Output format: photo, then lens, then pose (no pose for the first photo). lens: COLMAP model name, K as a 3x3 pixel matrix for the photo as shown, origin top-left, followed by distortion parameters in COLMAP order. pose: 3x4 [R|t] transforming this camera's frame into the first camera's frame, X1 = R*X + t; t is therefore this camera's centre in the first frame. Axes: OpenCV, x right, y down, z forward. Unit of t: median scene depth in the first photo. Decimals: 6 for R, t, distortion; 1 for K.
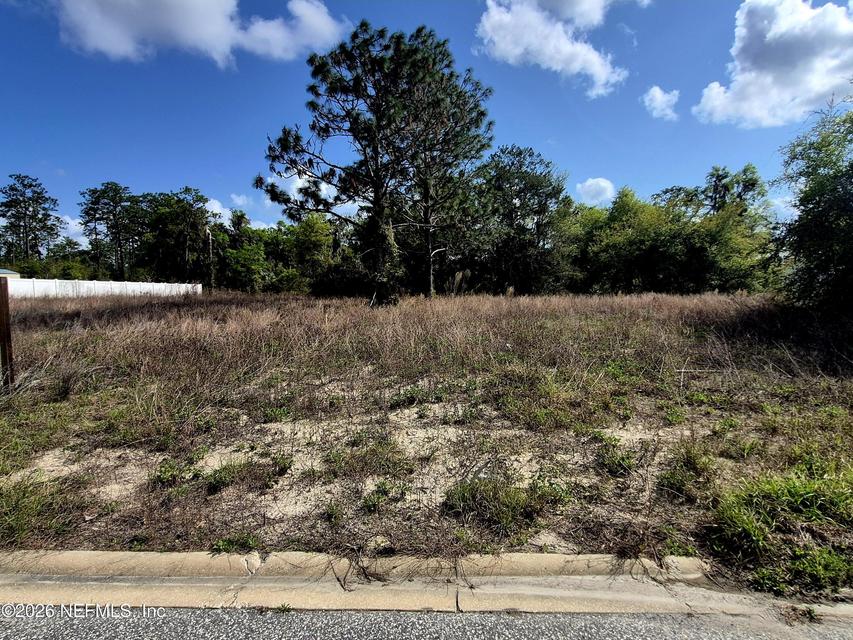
lens RADIAL K [[534.3, 0, 426.5], [0, 534.3, 320.0], [0, 0, 1]] dist [0.027609, 0.002667]
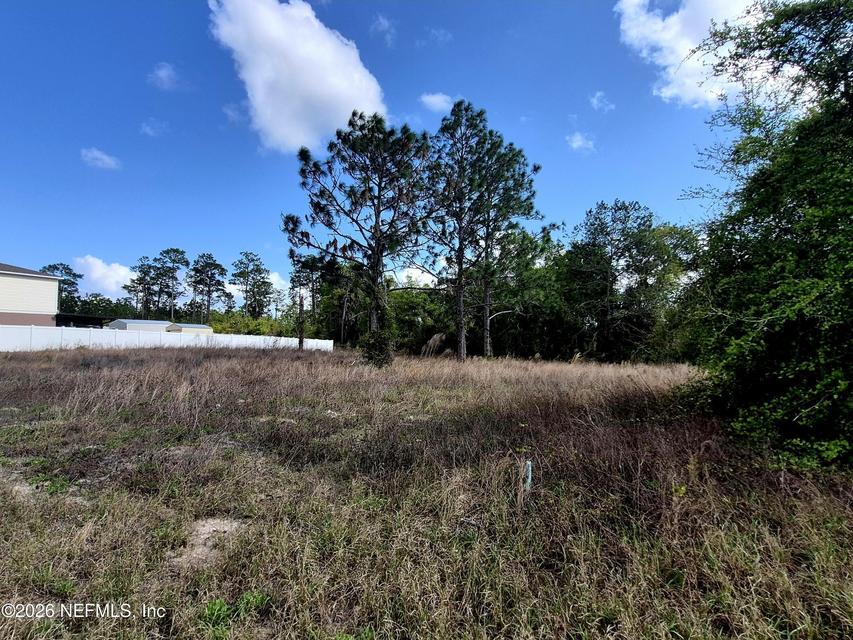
lens RADIAL K [[534.3, 0, 426.5], [0, 534.3, 320.0], [0, 0, 1]] dist [0.027609, 0.002667]
pose [[0.927378, 0.010830, -0.373969, 0.195388], [-0.052306, 0.993517, -0.100940, -0.007833], [0.370451, 0.113170, 0.921932, 0.036924]]
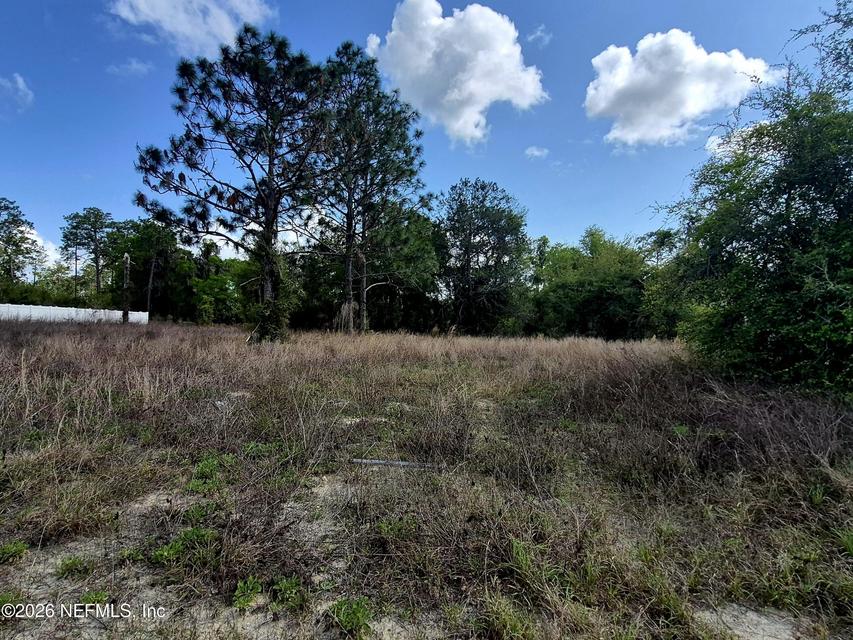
lens RADIAL K [[534.3, 0, 426.5], [0, 534.3, 320.0], [0, 0, 1]] dist [0.027609, 0.002667]
pose [[0.999302, 0.035456, -0.011764, 0.091491], [-0.036193, 0.996901, -0.069844, -0.005237], [0.009251, 0.070221, 0.997489, 0.063412]]
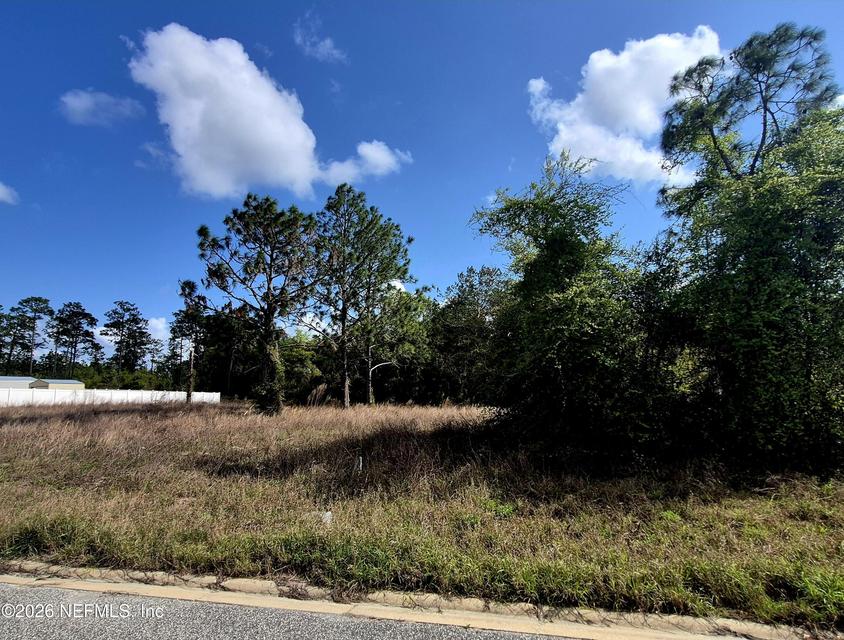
lens RADIAL K [[543.6, 0, 422.0], [0, 543.6, 320.0], [0, 0, 1]] dist [0.033556, -0.000680]
pose [[0.981151, -0.021037, -0.192093, 0.238446], [-0.016861, 0.980946, -0.193549, -0.002757], [0.192505, 0.193139, 0.962101, -0.056582]]
